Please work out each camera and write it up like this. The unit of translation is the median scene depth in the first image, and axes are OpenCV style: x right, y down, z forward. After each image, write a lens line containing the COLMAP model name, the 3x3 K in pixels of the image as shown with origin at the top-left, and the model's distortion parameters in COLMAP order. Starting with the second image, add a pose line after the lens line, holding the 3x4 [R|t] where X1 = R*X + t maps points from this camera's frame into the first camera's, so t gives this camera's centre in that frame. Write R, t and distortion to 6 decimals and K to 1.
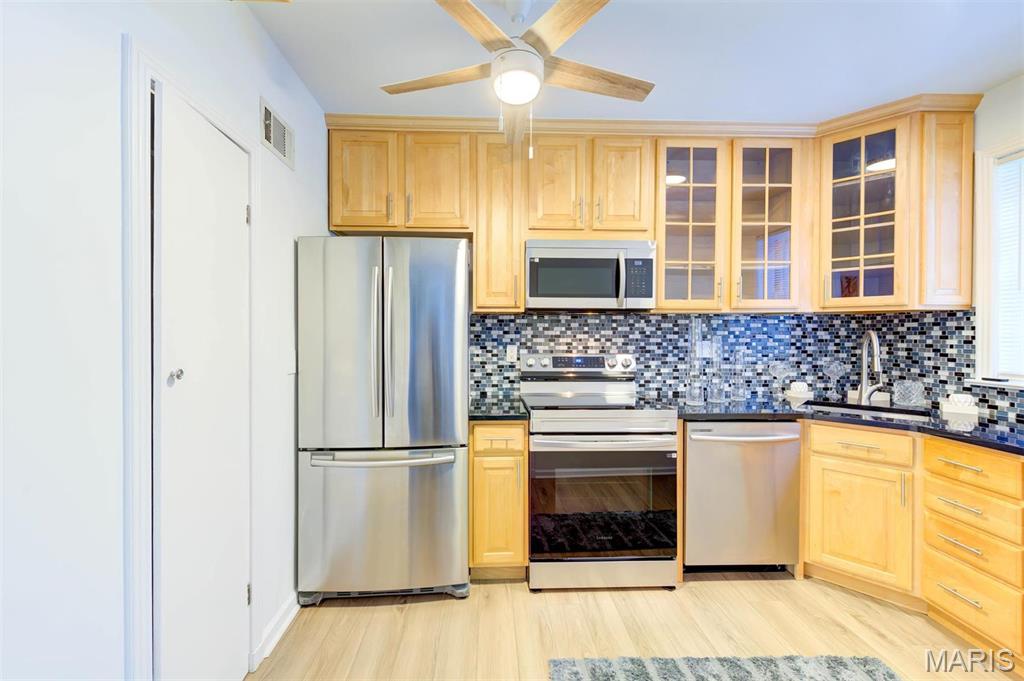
lens RADIAL K [[400.7, 0, 509.5], [0, 400.7, 323.2], [0, 0, 1]] dist [-0.000783, -0.000609]
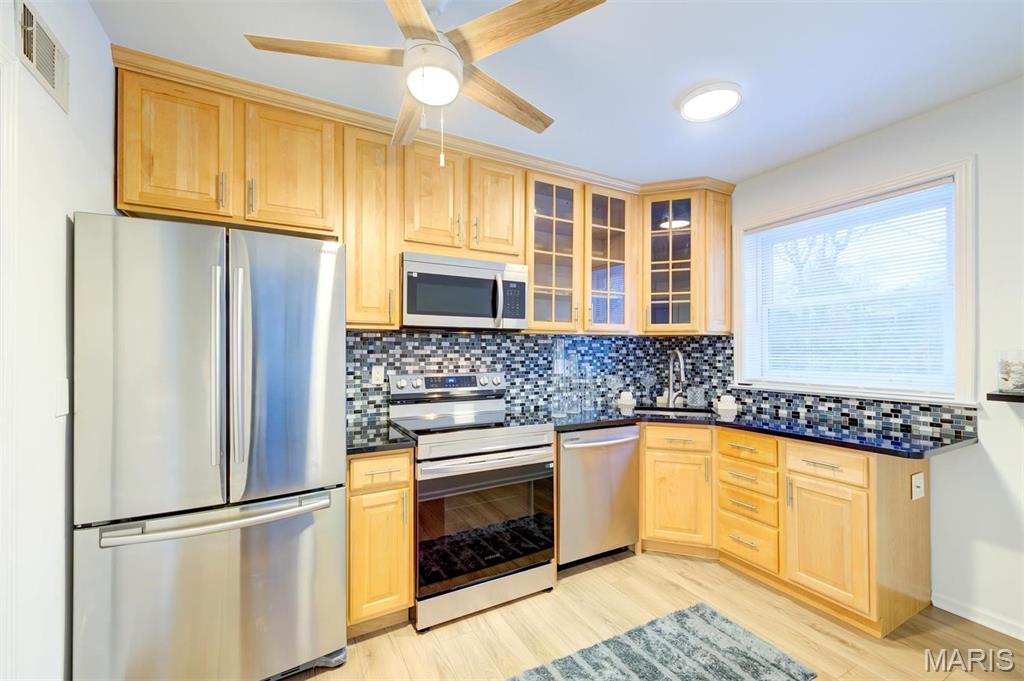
lens RADIAL K [[396.8, 0, 508.0], [0, 396.8, 337.8], [0, 0, 1]] dist [-0.000101, -0.000625]
pose [[0.899626, 0.012977, 0.436468, -0.138269], [-0.009345, 0.999902, -0.010468, -0.002216], [-0.436560, 0.005339, 0.899659, 0.069360]]
